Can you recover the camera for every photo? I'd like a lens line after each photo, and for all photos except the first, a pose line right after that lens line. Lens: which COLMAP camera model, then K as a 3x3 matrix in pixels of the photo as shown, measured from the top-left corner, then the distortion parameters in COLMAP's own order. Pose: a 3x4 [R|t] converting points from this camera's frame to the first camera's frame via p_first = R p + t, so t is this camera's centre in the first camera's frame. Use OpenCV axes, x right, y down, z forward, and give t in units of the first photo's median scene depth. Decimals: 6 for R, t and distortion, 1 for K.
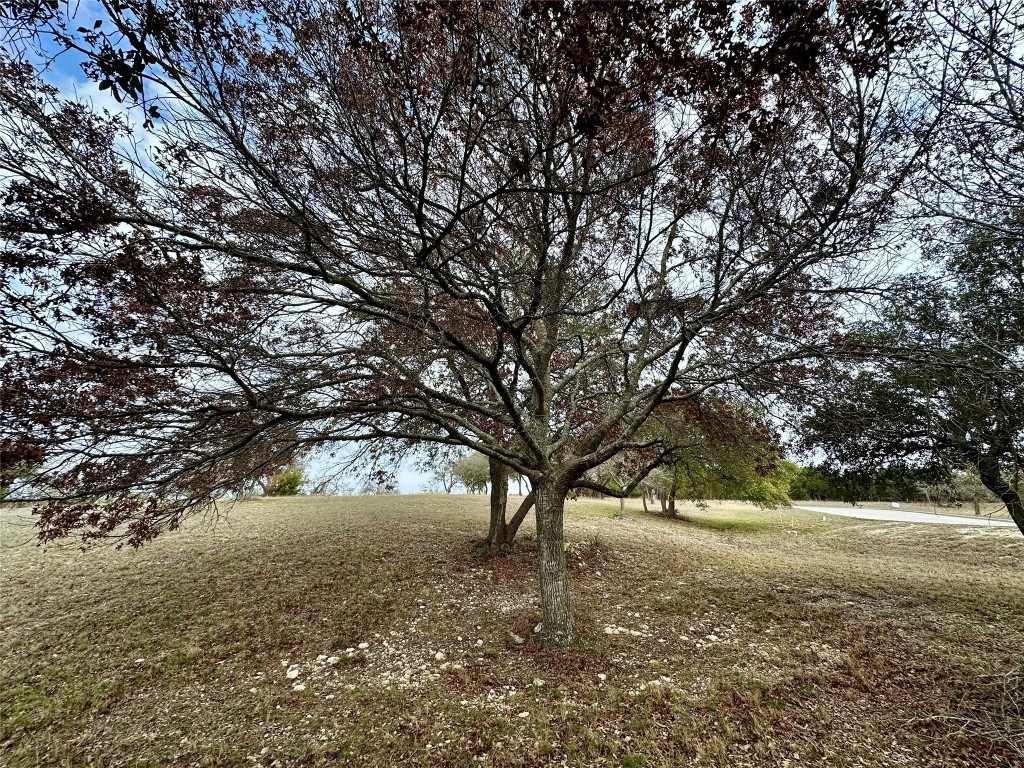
lens RADIAL K [[415.3, 0, 508.8], [0, 415.3, 388.8], [0, 0, 1]] dist [0.010616, 0.000063]
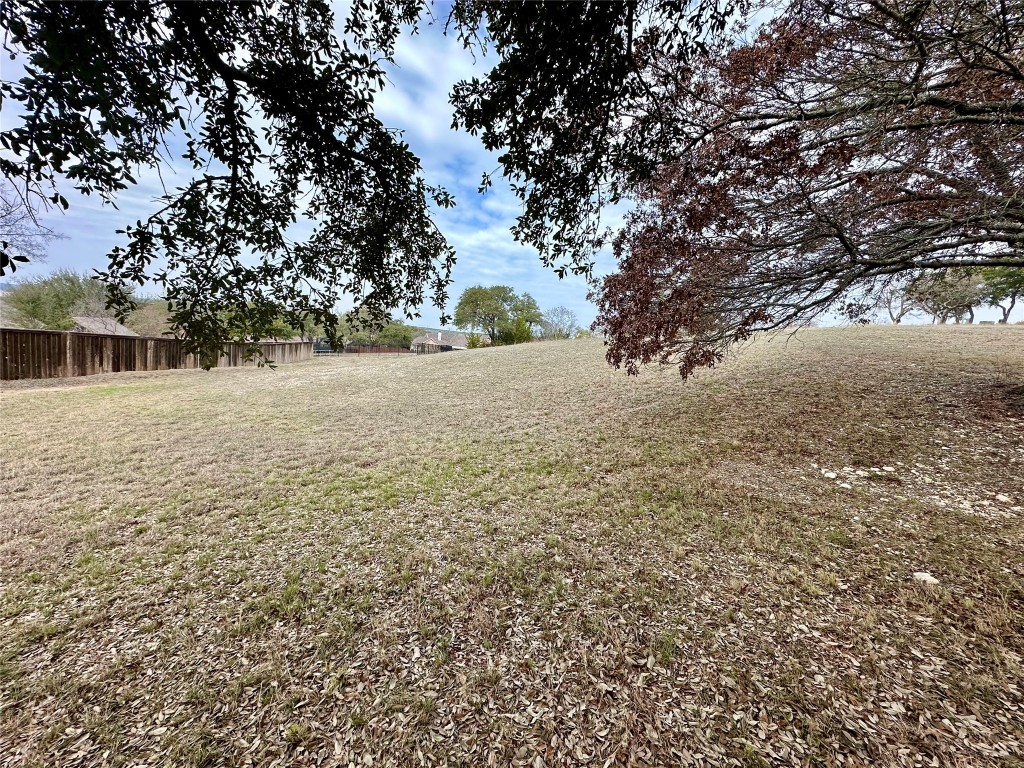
lens RADIAL K [[415.3, 0, 508.8], [0, 415.3, 388.8], [0, 0, 1]] dist [0.010616, 0.000063]
pose [[0.653315, 0.086216, -0.752162, -0.195068], [0.204570, 0.936436, 0.285024, -0.073906], [0.728925, -0.340079, 0.594150, -0.262236]]
